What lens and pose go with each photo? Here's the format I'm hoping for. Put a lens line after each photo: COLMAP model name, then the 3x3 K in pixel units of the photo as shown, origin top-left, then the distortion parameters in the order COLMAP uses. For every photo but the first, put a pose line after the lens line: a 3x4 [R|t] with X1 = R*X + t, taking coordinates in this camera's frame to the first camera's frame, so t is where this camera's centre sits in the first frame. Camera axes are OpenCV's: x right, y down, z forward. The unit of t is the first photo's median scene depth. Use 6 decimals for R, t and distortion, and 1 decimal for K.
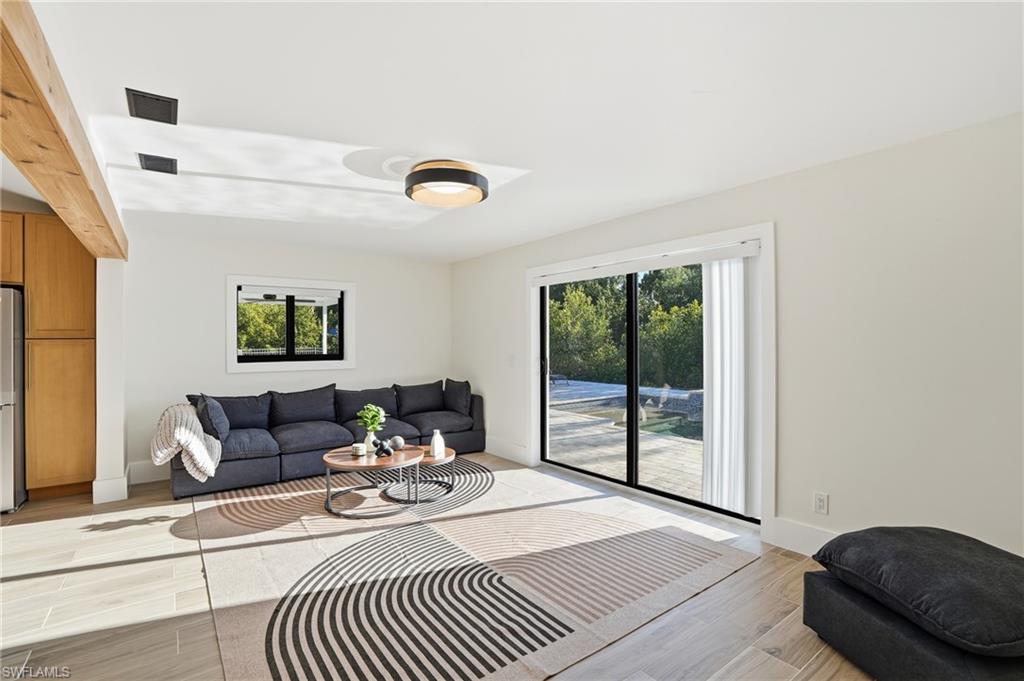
lens RADIAL K [[470.1, 0, 515.1], [0, 470.1, 341.2], [0, 0, 1]] dist [-0.037482, -0.000055]
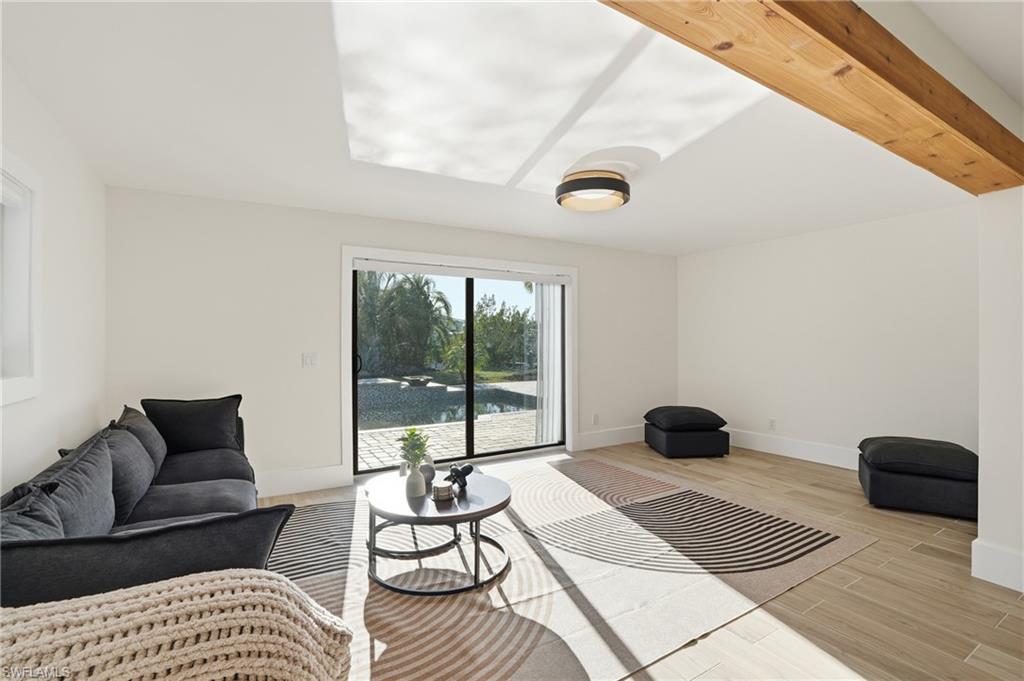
lens RADIAL K [[470.1, 0, 514.8], [0, 470.1, 337.8], [0, 0, 1]] dist [-0.037482, -0.000055]
pose [[0.100461, 0.013436, 0.994850, -1.133994], [0.003528, 0.999898, -0.013860, 0.030540], [-0.994935, 0.004902, 0.100403, 0.955971]]
